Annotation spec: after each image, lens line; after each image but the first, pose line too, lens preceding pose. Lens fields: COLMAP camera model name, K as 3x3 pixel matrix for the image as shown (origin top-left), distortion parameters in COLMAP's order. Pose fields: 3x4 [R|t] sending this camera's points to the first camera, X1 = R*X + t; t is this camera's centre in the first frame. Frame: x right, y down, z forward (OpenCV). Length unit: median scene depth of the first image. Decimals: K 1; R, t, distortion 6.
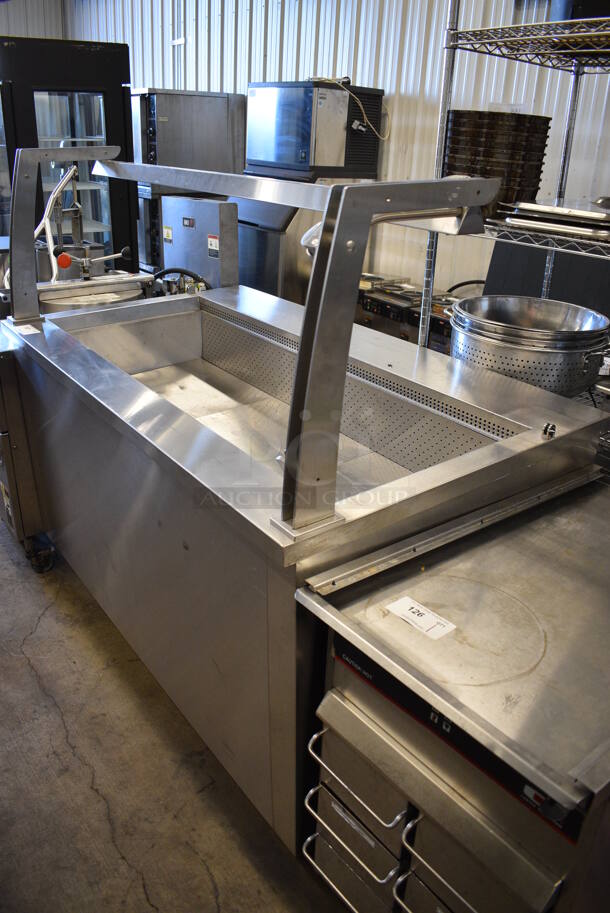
lens RADIAL K [[703.9, 0, 305.0], [0, 703.9, 456.5], [0, 0, 1]] dist [-0.089339, 0.008076]
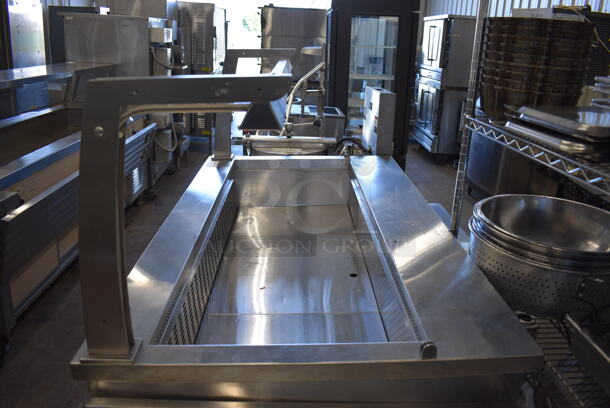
lens RADIAL K [[470.3, 0, 305.0], [0, 470.3, 204.0], [0, 0, 1]] dist [-0.089339, 0.008076]
pose [[0.819776, 0.183378, -0.542531, 0.360520], [-0.242501, 0.969376, -0.038771, -0.112887], [0.518807, 0.163348, 0.839140, 0.266394]]
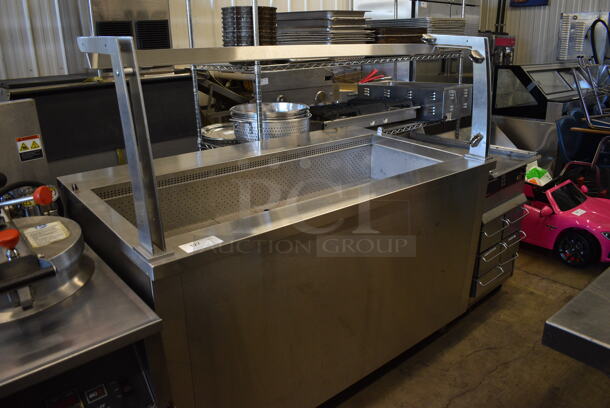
lens RADIAL K [[470.3, 0, 305.0], [0, 470.3, 204.0], [0, 0, 1]] dist [-0.089339, 0.008076]
pose [[-0.053220, -0.377533, 0.924466, -0.961429], [0.421332, 0.830847, 0.363556, -0.401395], [-0.905344, 0.408855, 0.114849, 0.833759]]
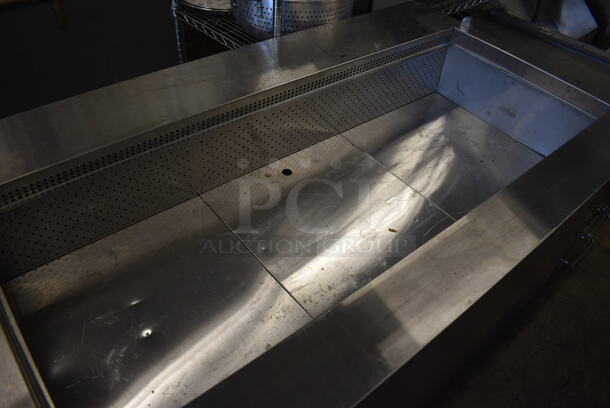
lens RADIAL K [[470.3, 0, 305.0], [0, 470.3, 204.0], [0, 0, 1]] dist [-0.089339, 0.008076]
pose [[-0.048873, -0.710762, 0.701733, -0.479714], [0.358348, 0.643320, 0.676555, -0.443936], [-0.932308, 0.284530, 0.223259, 0.881402]]
